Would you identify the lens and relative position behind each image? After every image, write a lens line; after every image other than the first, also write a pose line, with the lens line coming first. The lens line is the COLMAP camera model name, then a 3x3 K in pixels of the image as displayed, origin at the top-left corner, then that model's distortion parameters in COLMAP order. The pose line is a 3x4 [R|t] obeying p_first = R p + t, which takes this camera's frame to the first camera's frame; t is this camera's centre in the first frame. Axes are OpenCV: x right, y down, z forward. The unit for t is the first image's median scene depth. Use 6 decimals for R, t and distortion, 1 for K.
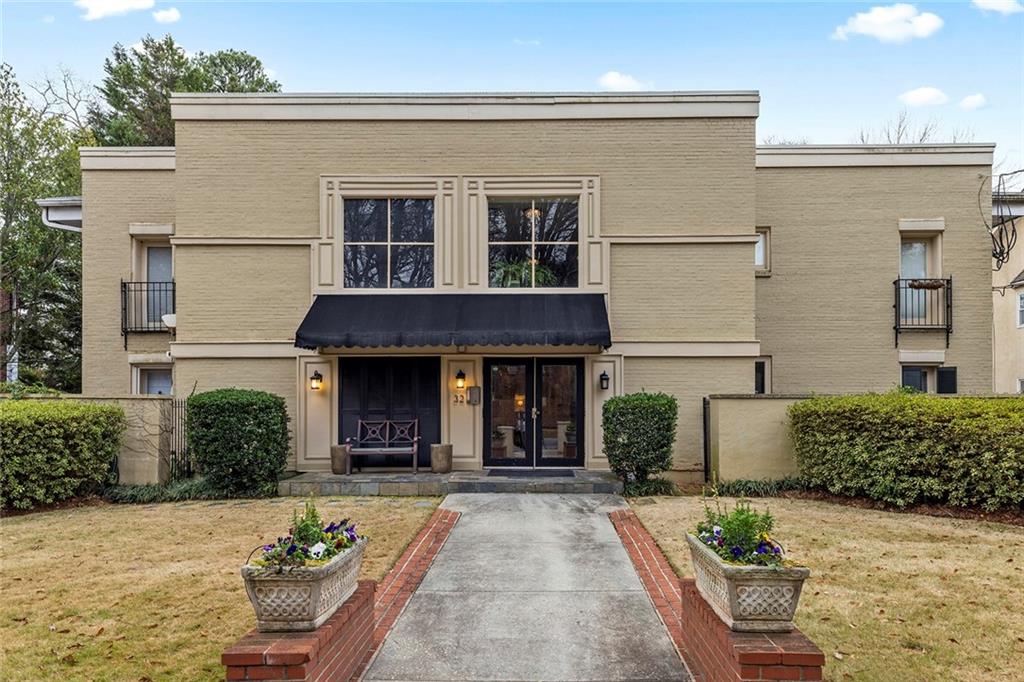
lens RADIAL K [[724.1, 0, 512.2], [0, 724.1, 374.1], [0, 0, 1]] dist [0.003055, -0.000775]
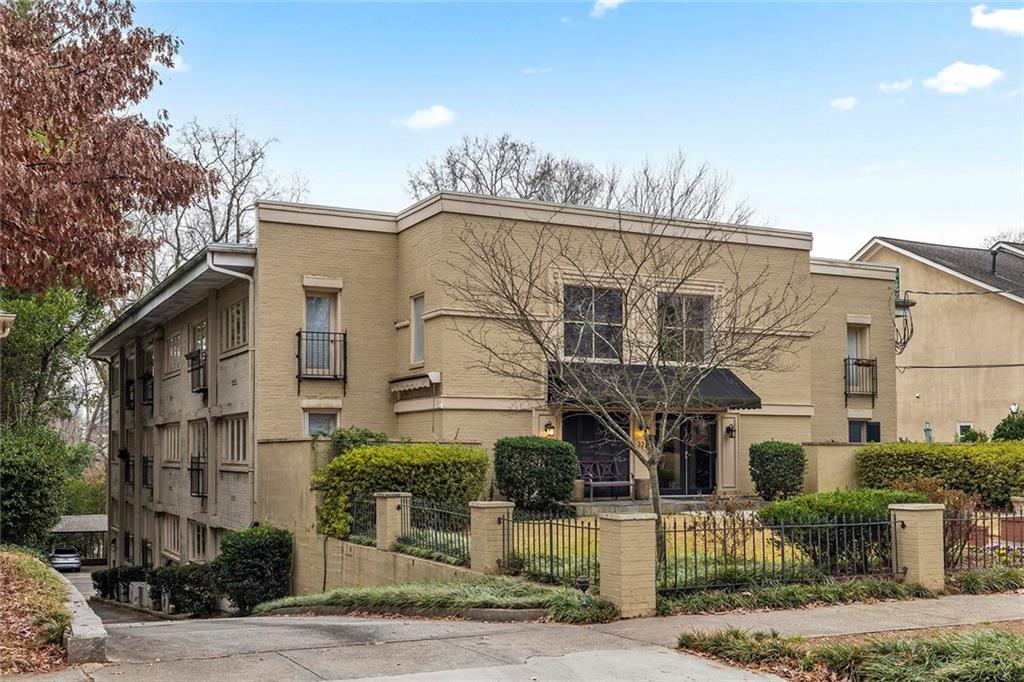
lens RADIAL K [[1030.9, 0, 512.0], [0, 1030.9, 341.0], [0, 0, 1]] dist [-0.000892, 0.000405]
pose [[0.895685, 0.049117, 0.441969, -1.129716], [-0.021656, 0.997520, -0.066971, -0.022641], [-0.444162, 0.050414, 0.894527, -0.589372]]
